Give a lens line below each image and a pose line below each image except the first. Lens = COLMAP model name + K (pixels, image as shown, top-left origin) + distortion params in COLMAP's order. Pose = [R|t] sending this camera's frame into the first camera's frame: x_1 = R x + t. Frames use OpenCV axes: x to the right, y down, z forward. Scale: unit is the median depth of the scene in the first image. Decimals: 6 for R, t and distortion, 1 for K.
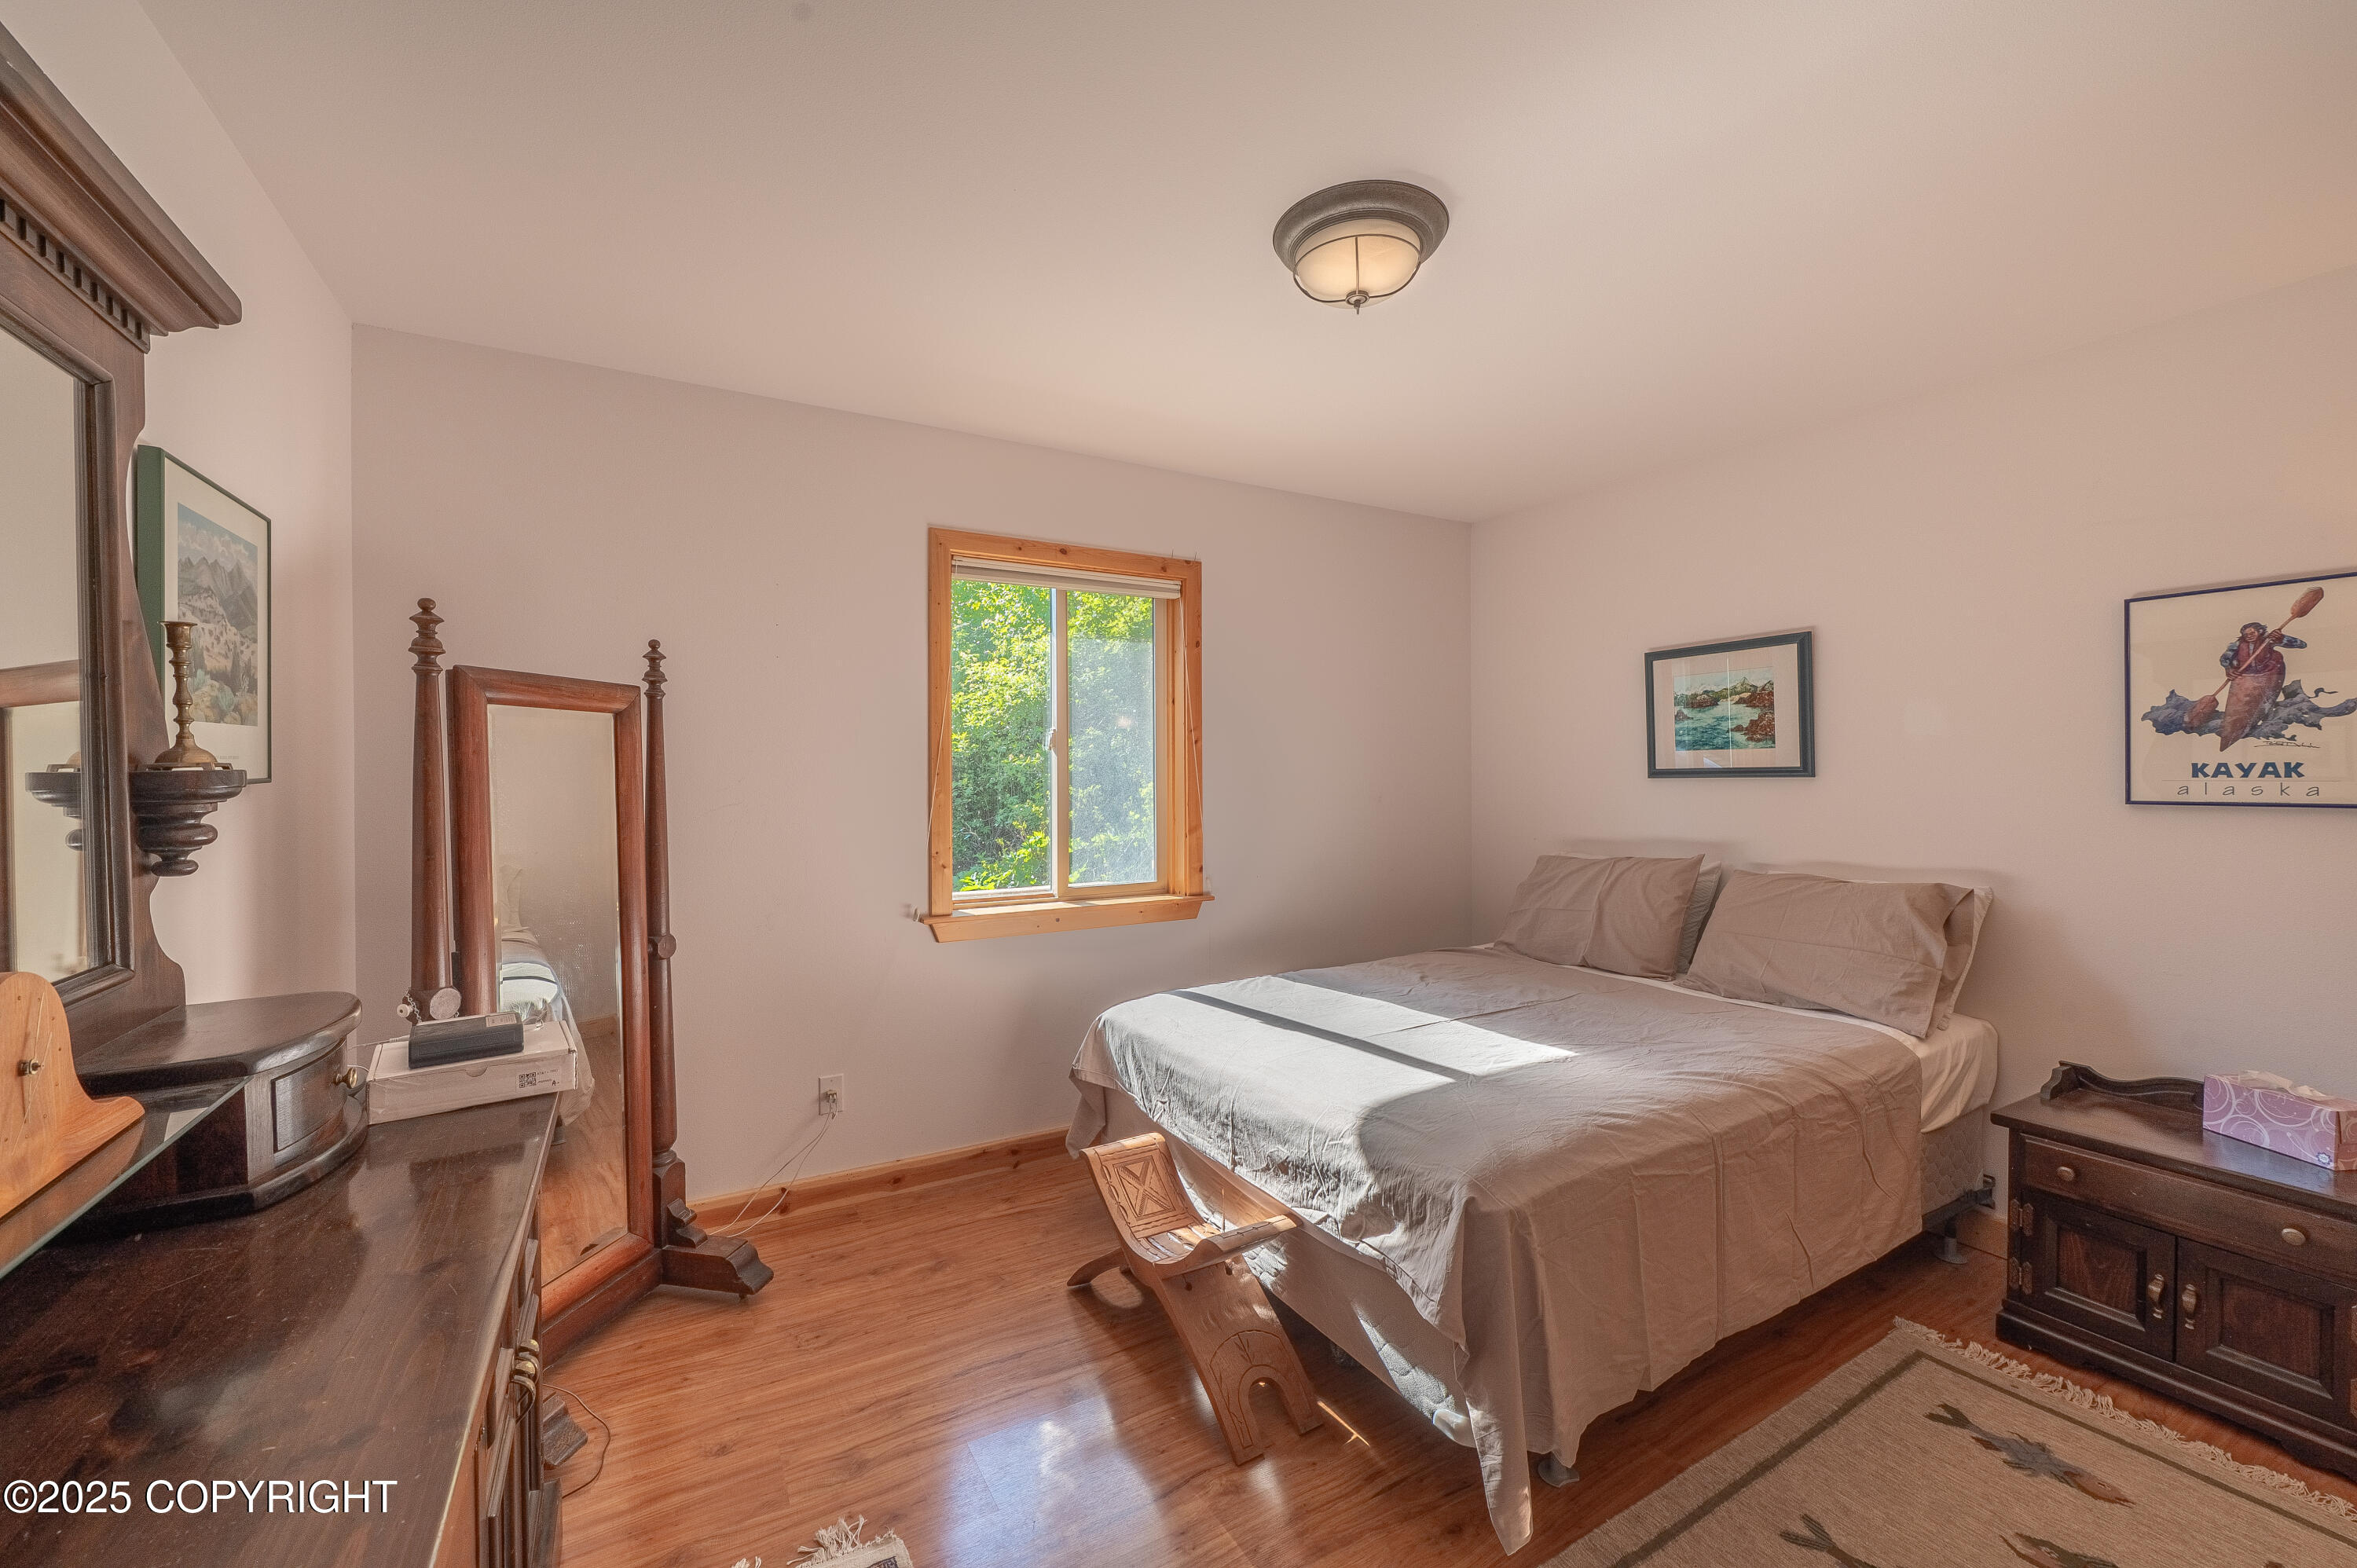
lens RADIAL K [[938.0, 0, 1175.3], [0, 938.0, 775.4], [0, 0, 1]] dist [-0.007130, -0.000328]
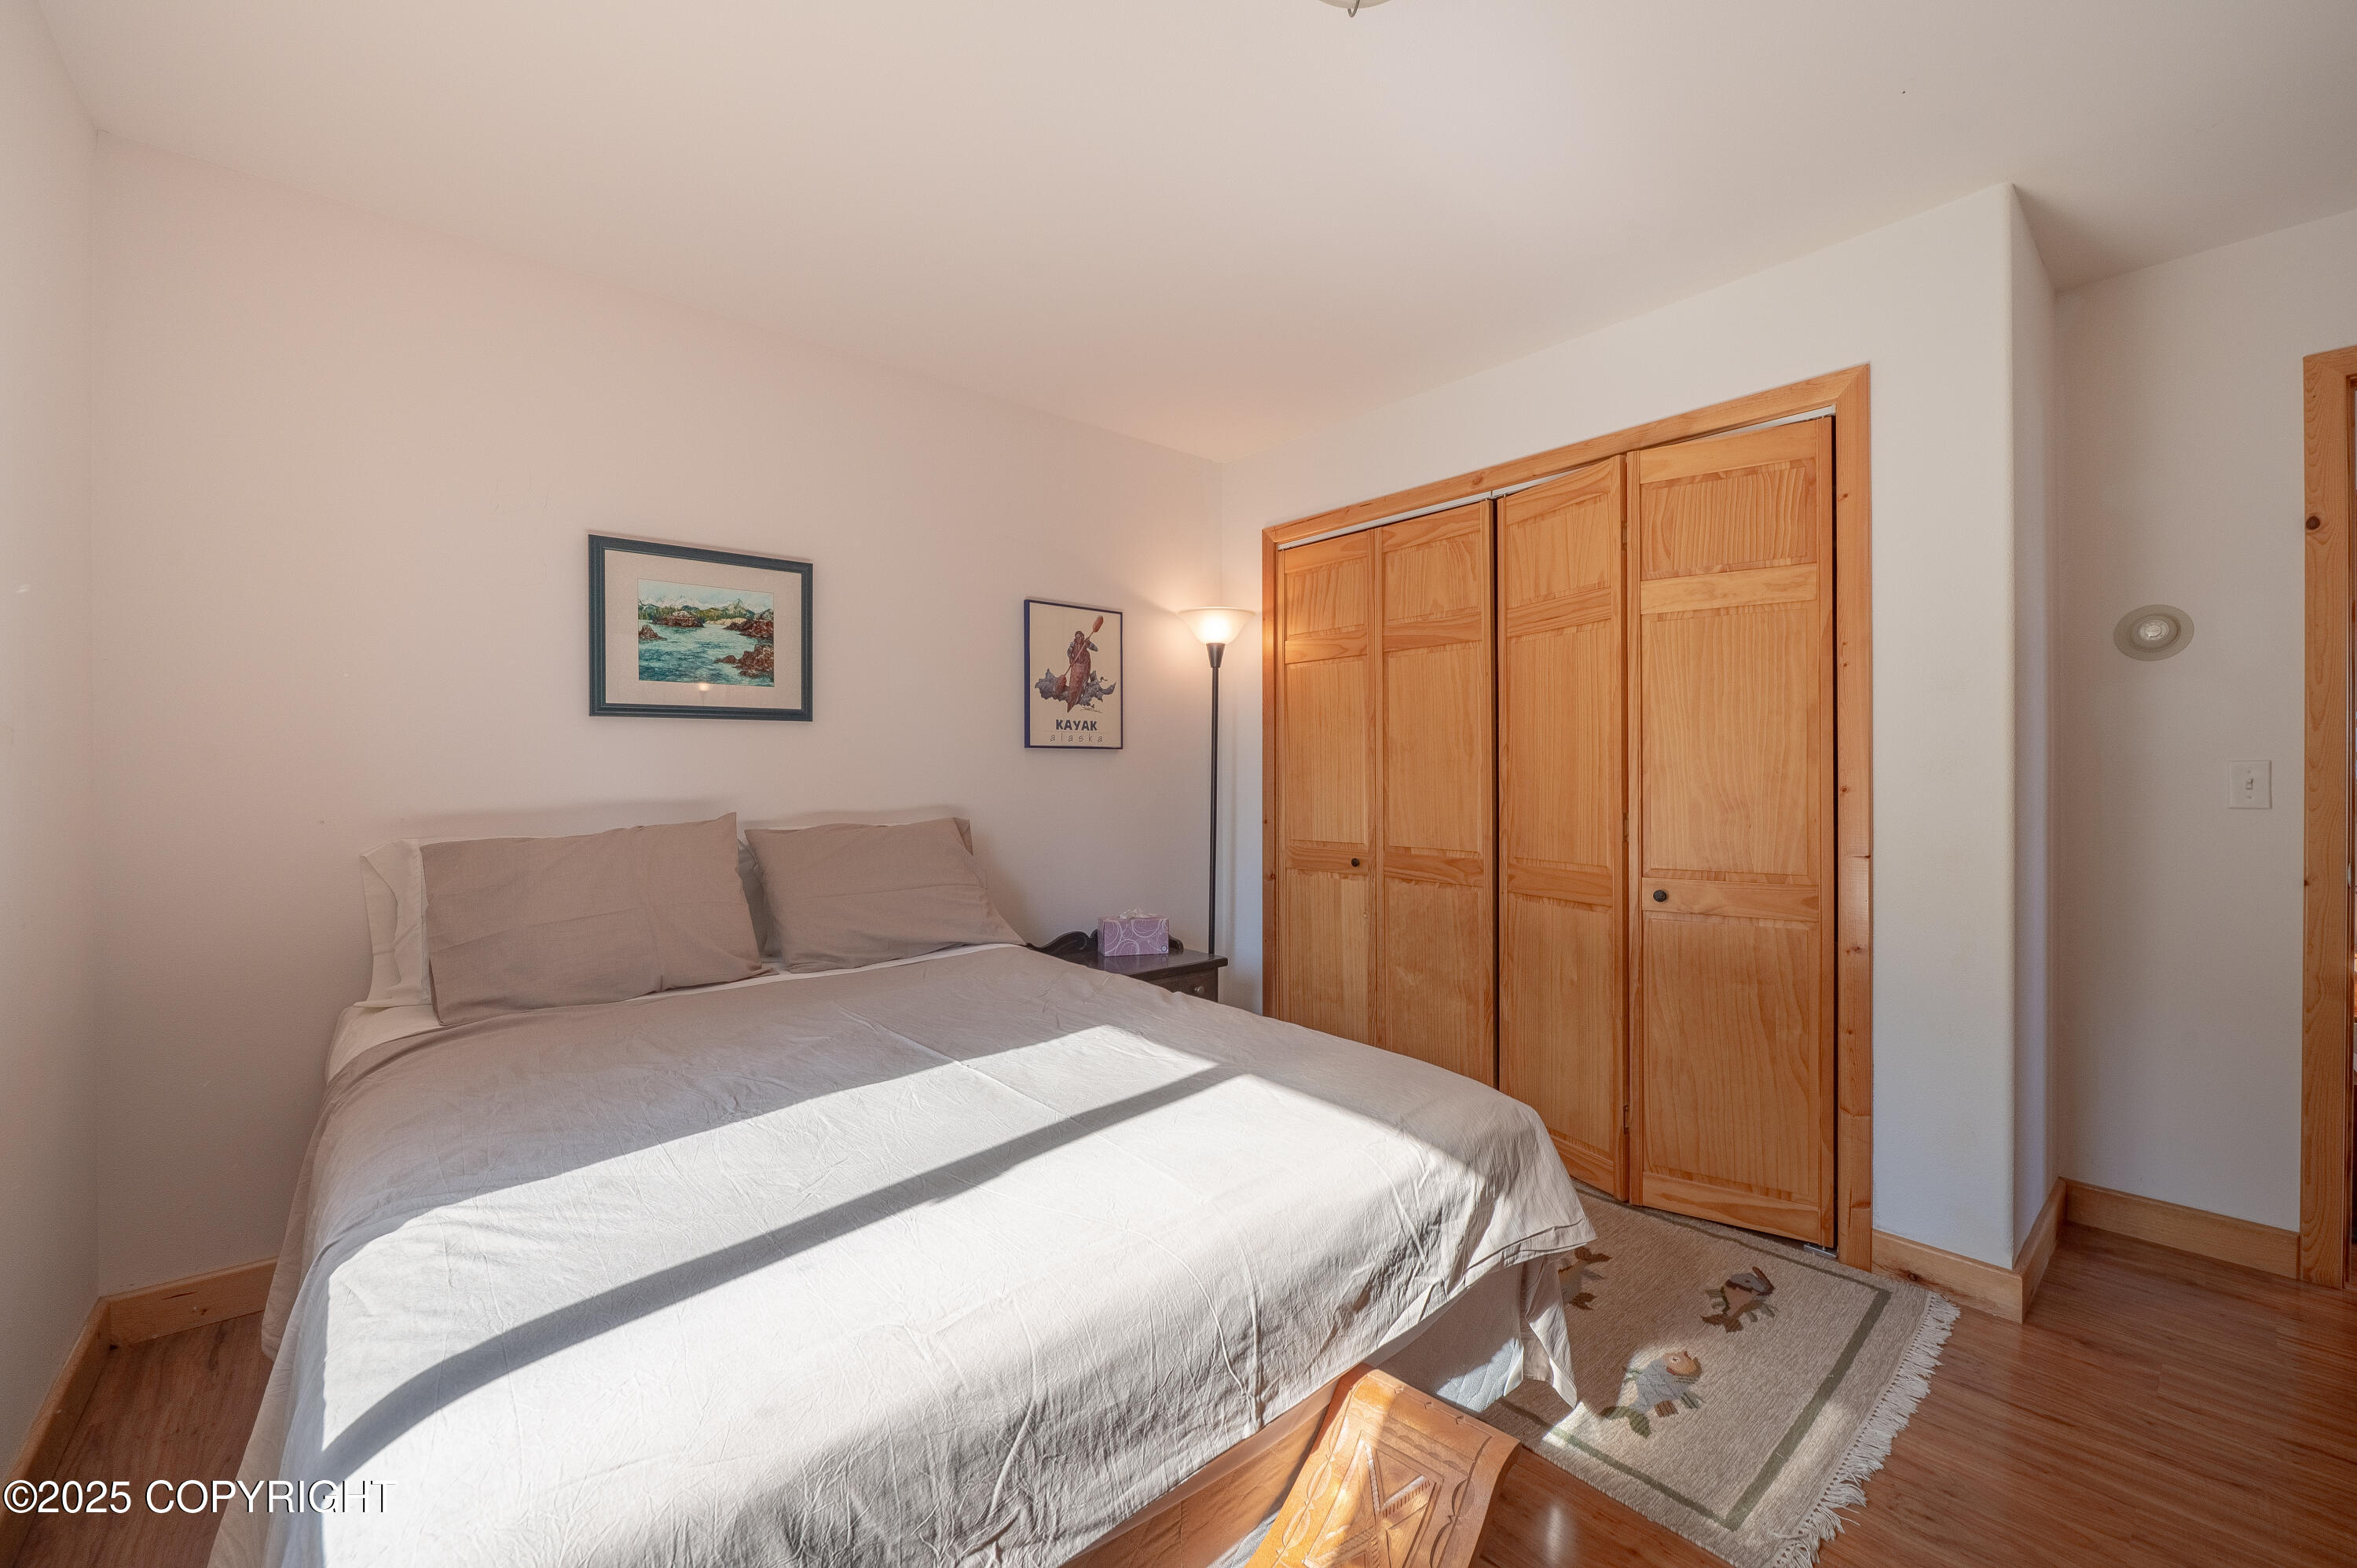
lens RADIAL K [[938.0, 0, 1175.3], [0, 938.0, 775.4], [0, 0, 1]] dist [-0.007130, -0.000328]
pose [[-0.194286, -0.002042, 0.980943, -0.405674], [0.002597, 0.999993, 0.002596, 0.072502], [-0.980941, 0.003051, -0.194279, 1.111493]]
